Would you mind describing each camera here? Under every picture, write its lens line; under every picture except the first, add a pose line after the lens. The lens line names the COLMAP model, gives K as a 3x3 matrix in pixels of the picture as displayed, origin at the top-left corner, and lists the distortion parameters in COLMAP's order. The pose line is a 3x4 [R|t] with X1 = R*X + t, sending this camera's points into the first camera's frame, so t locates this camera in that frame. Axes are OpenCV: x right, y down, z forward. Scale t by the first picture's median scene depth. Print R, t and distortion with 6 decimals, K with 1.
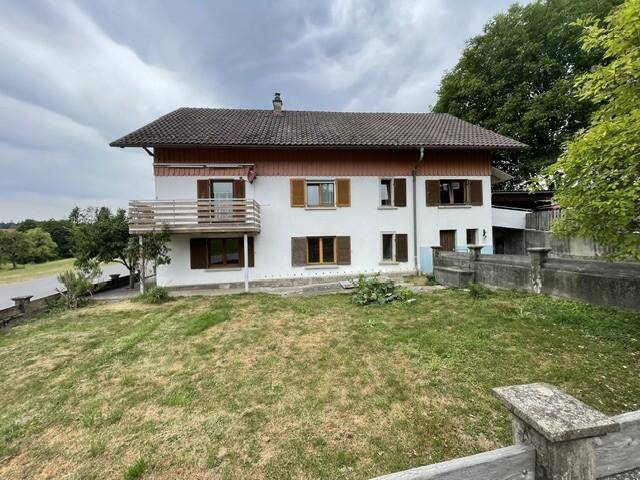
lens RADIAL K [[255.4, 0, 318.1], [0, 255.4, 240.1], [0, 0, 1]] dist [0.001784, -0.000172]
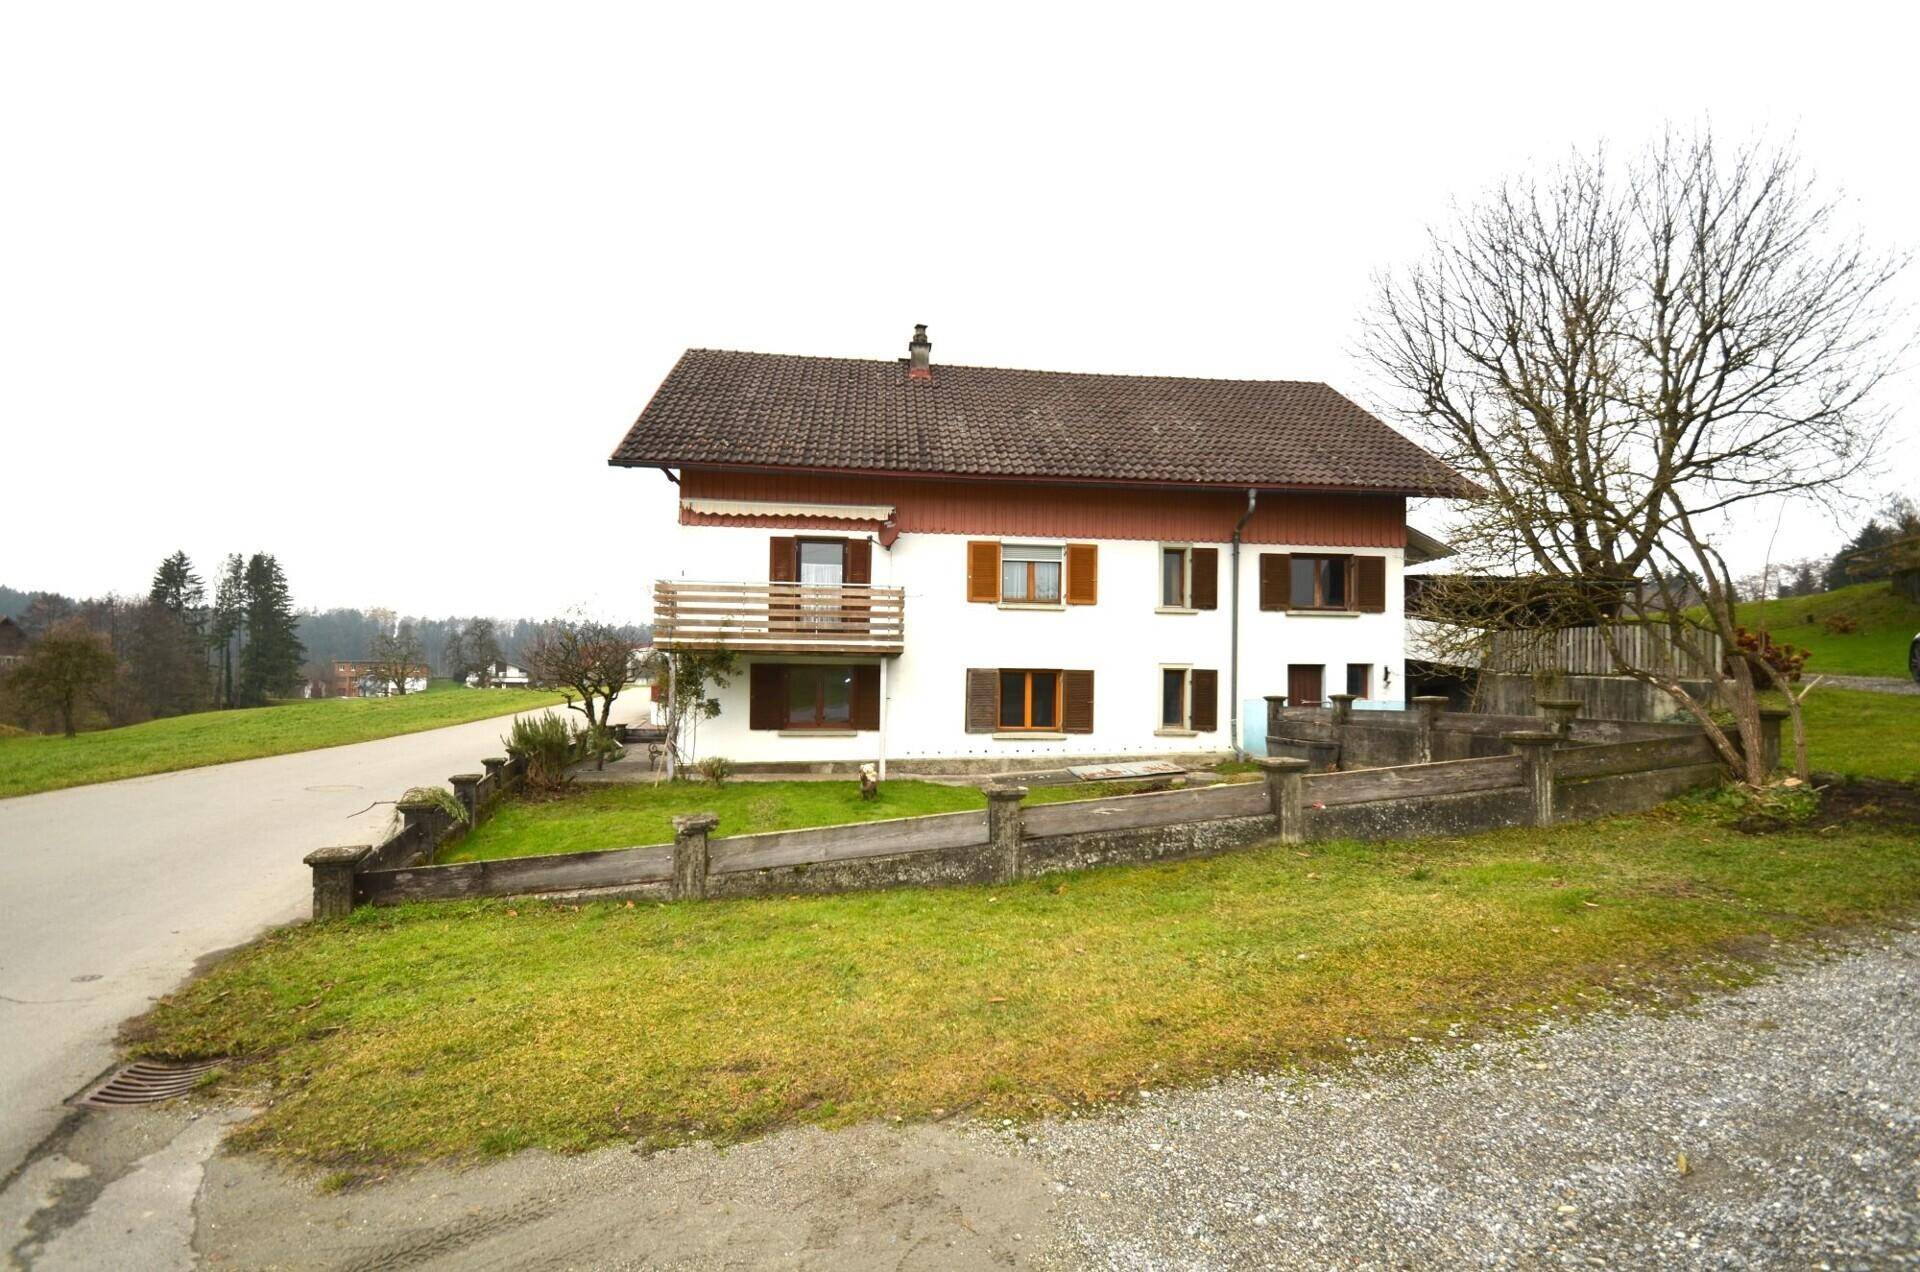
lens RADIAL K [[912.5, 0, 955.7], [0, 912.5, 688.5], [0, 0, 1]] dist [-0.011718, 0.000109]
pose [[0.998899, 0.032435, 0.033884, -0.174371], [-0.032105, 0.999432, -0.010254, 0.040799], [-0.034197, 0.009155, 0.999373, -0.618430]]
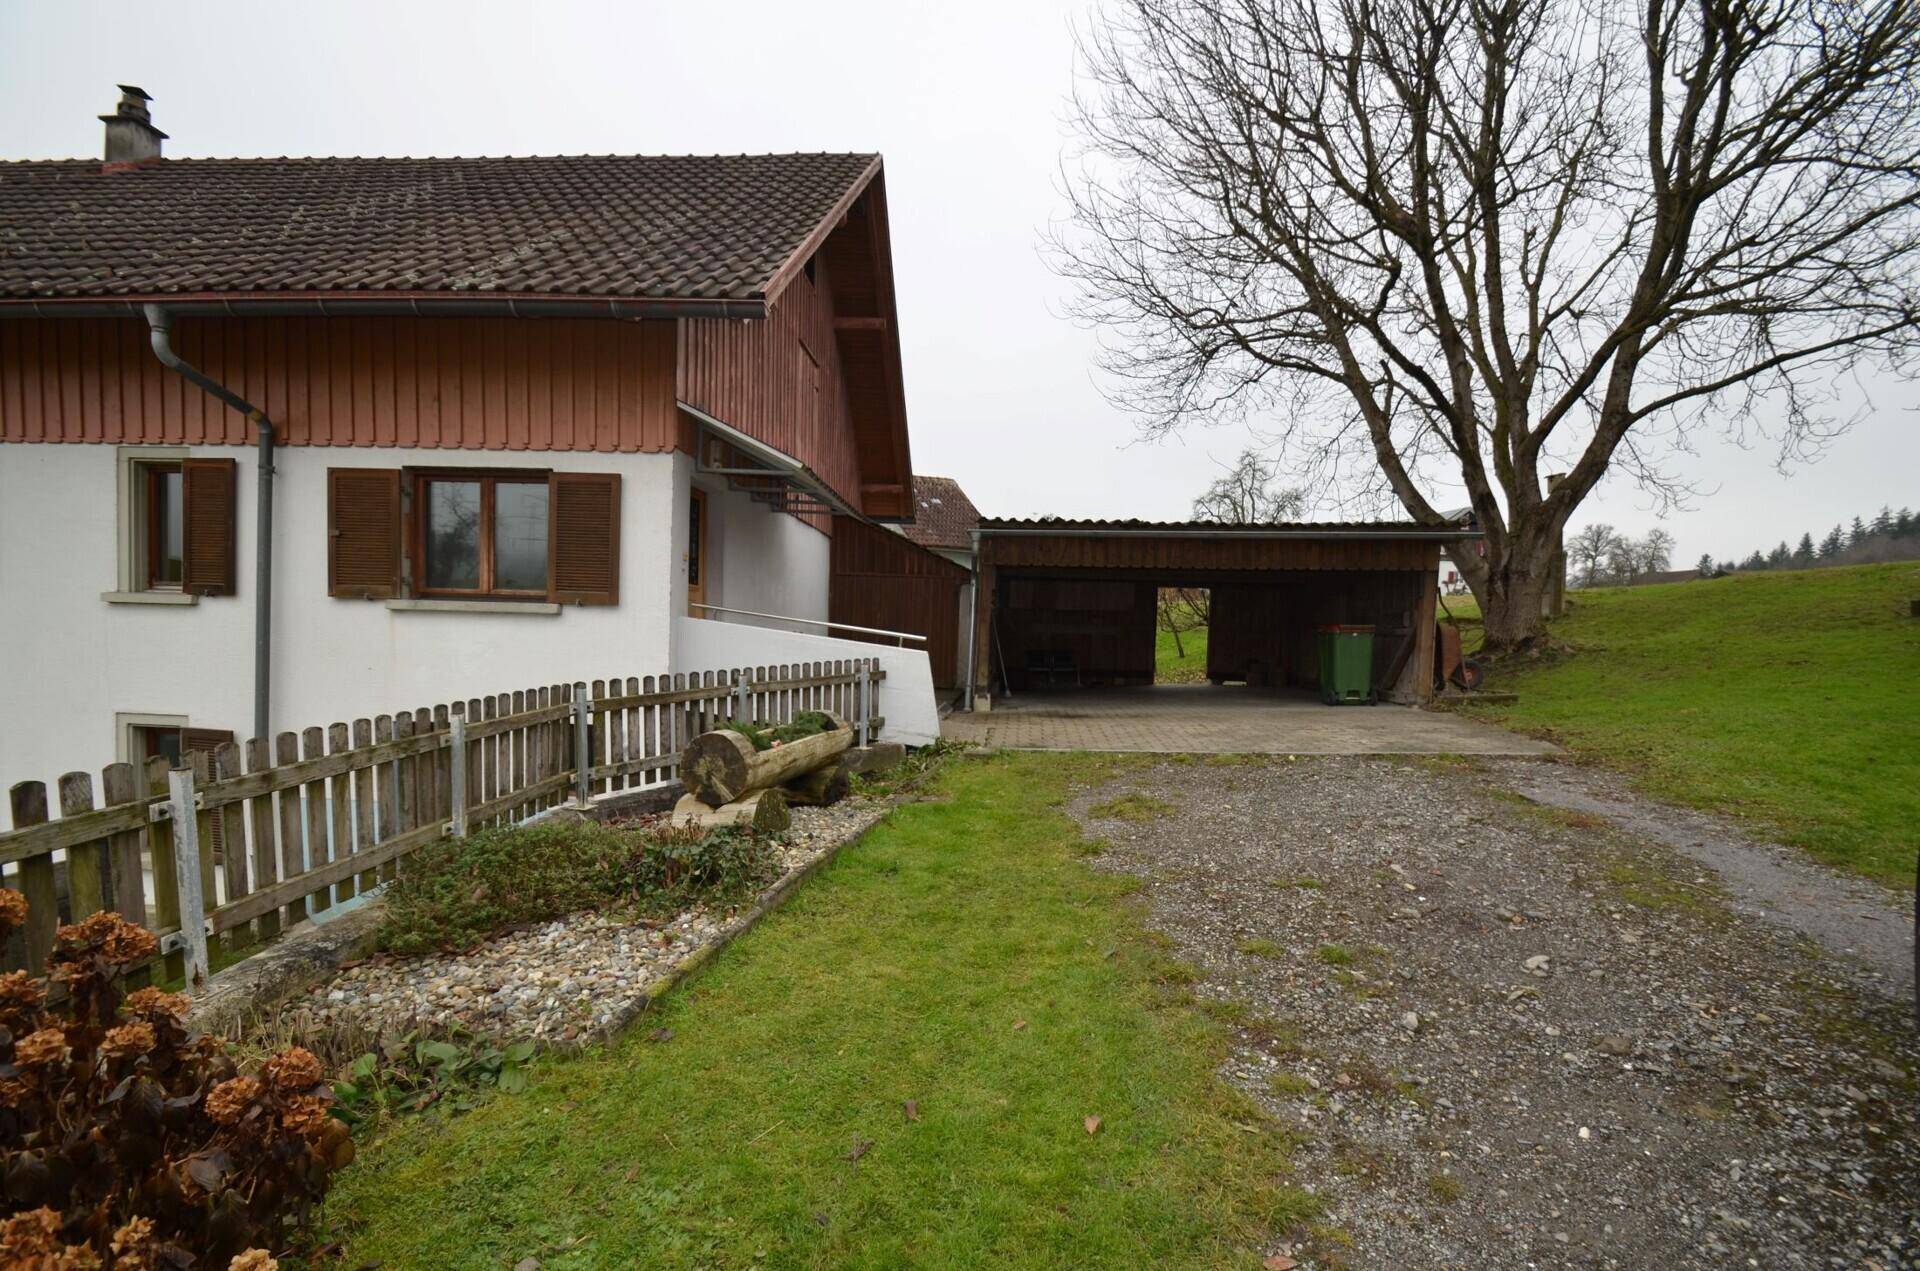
lens RADIAL K [[855.4, 0, 958.1], [0, 855.4, 669.2], [0, 0, 1]] dist [0.003103, -0.010210]
pose [[0.990292, 0.054541, -0.127857, 1.026431], [-0.049779, 0.997953, 0.040150, -0.132471], [0.129785, -0.033395, 0.990980, 0.404243]]
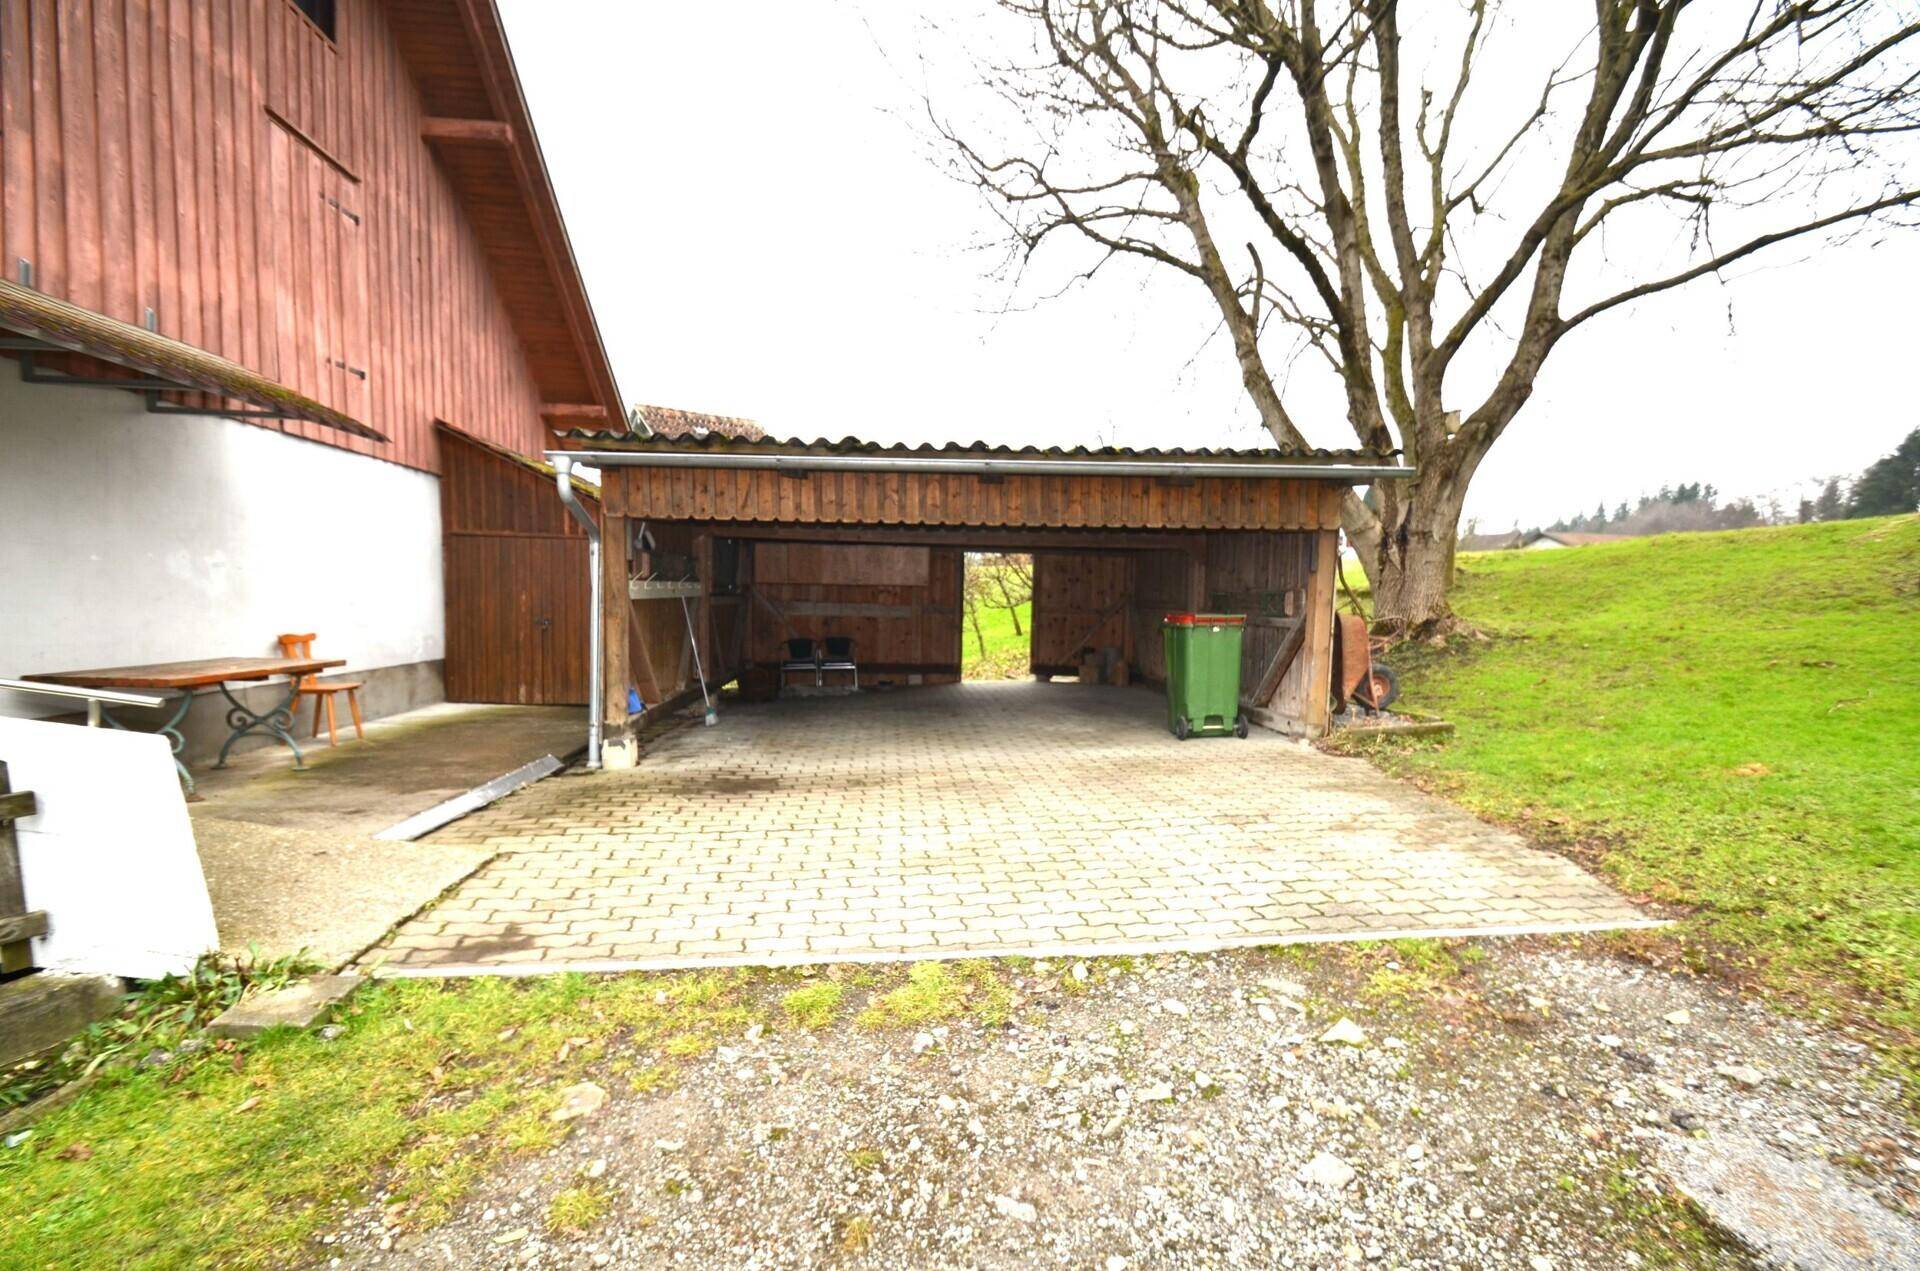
lens RADIAL K [[912.5, 0, 955.7], [0, 912.5, 688.0], [0, 0, 1]] dist [-0.011718, 0.000109]
pose [[0.998774, 0.037472, 0.032351, 1.145646], [-0.040199, 0.995289, 0.088228, -0.166112], [-0.028893, -0.089421, 0.995575, 0.795465]]
